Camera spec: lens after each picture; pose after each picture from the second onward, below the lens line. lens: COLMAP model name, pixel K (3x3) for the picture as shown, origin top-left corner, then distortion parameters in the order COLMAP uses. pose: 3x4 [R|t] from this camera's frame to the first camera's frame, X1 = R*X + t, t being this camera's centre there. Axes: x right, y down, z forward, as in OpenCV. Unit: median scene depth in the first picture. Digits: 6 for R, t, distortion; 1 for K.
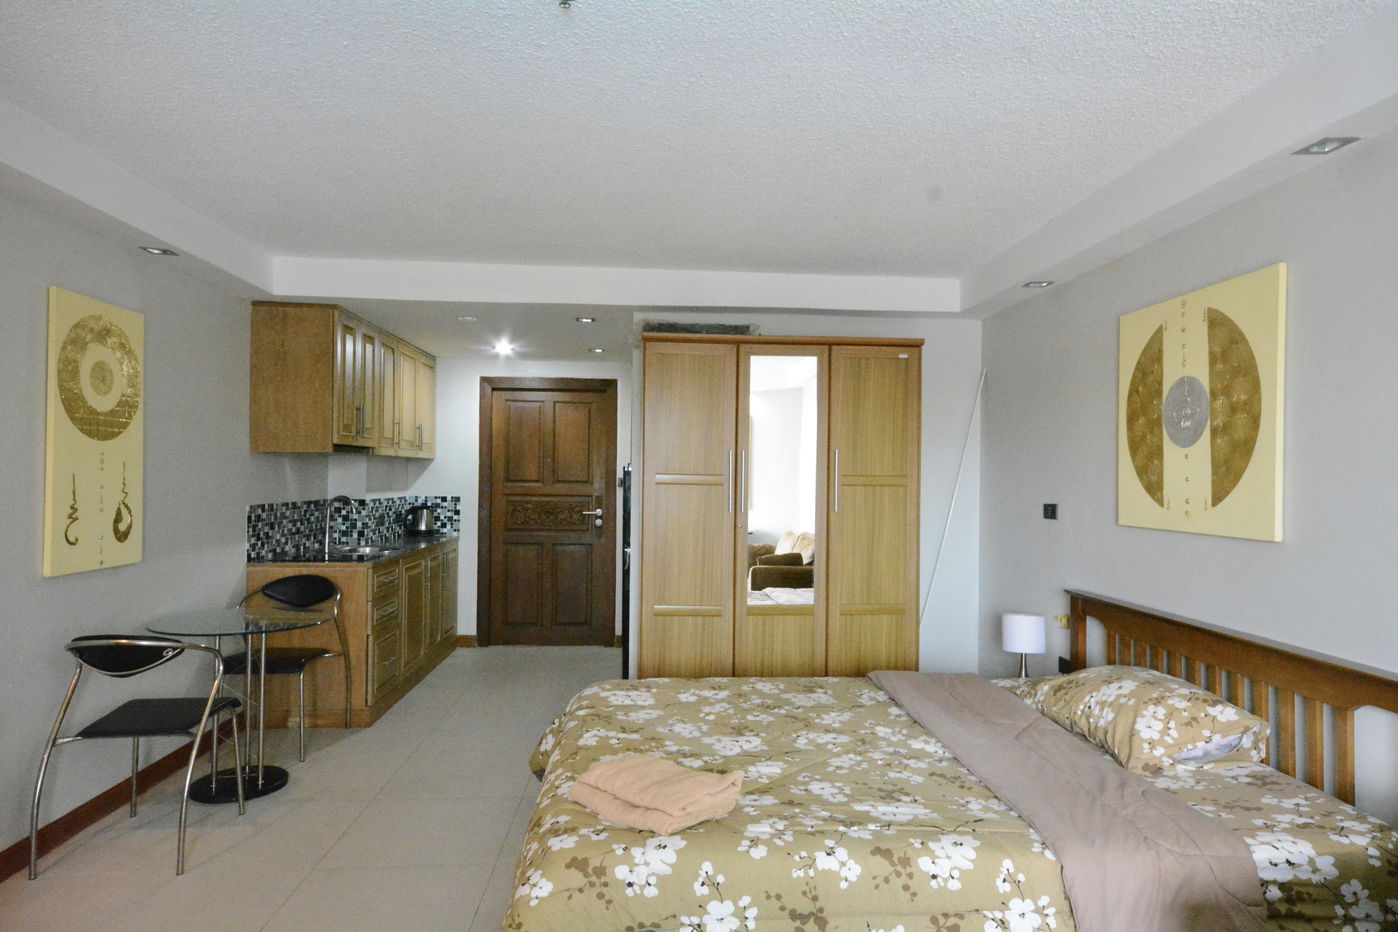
lens RADIAL K [[834.7, 0, 690.7], [0, 834.7, 469.9], [0, 0, 1]] dist [0.016663, 0.001335]
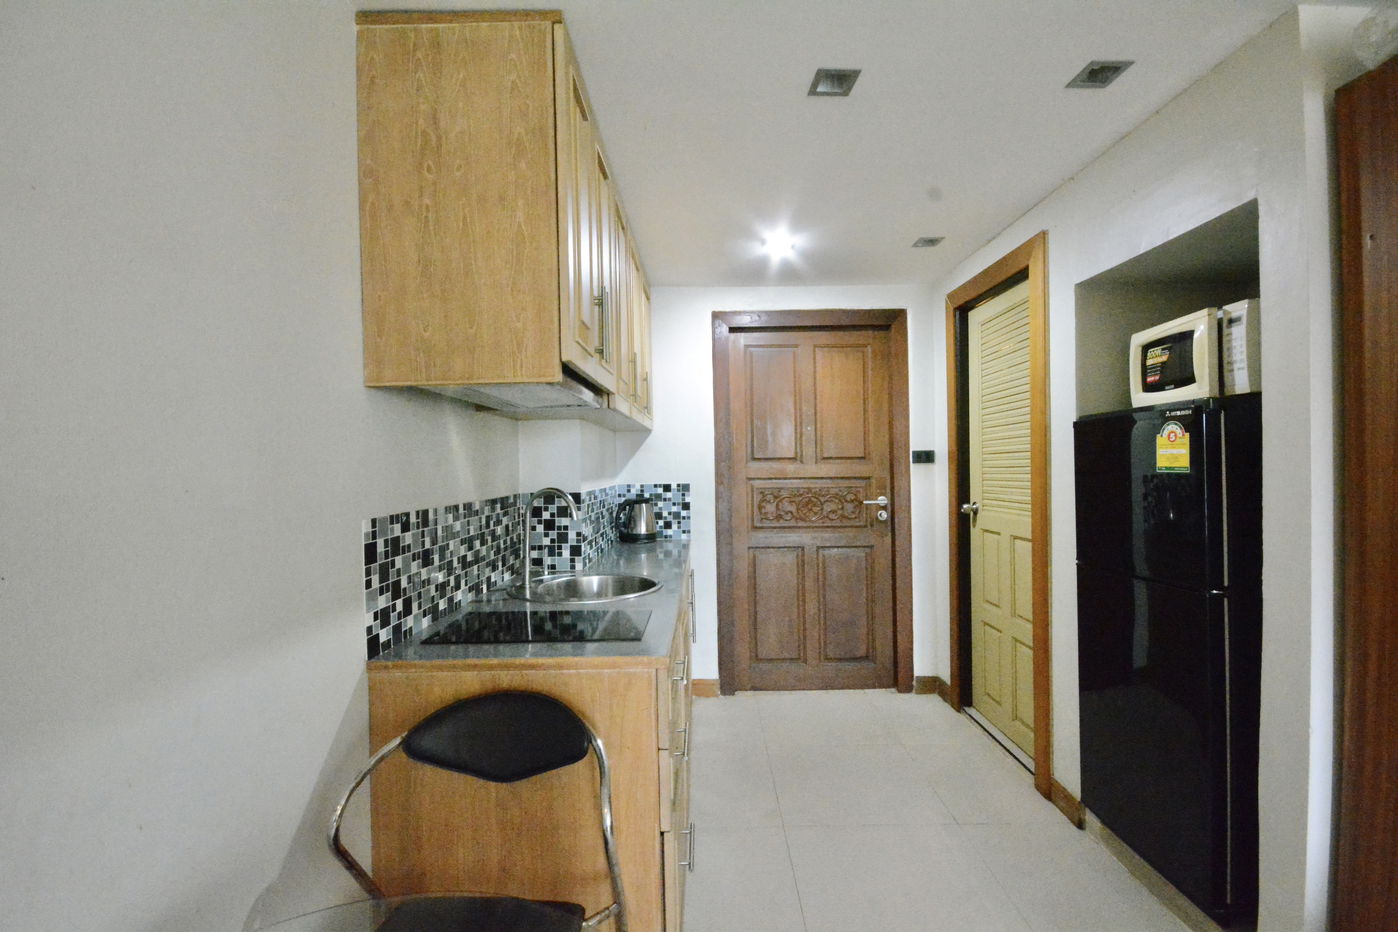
lens RADIAL K [[622.2, 0, 697.8], [0, 622.2, 474.6], [0, 0, 1]] dist [-0.006371, 0.000173]
pose [[0.997391, -0.026534, -0.067139, -0.344499], [0.028138, 0.999338, 0.023052, 0.018341], [0.066483, -0.024881, 0.997477, 0.706973]]
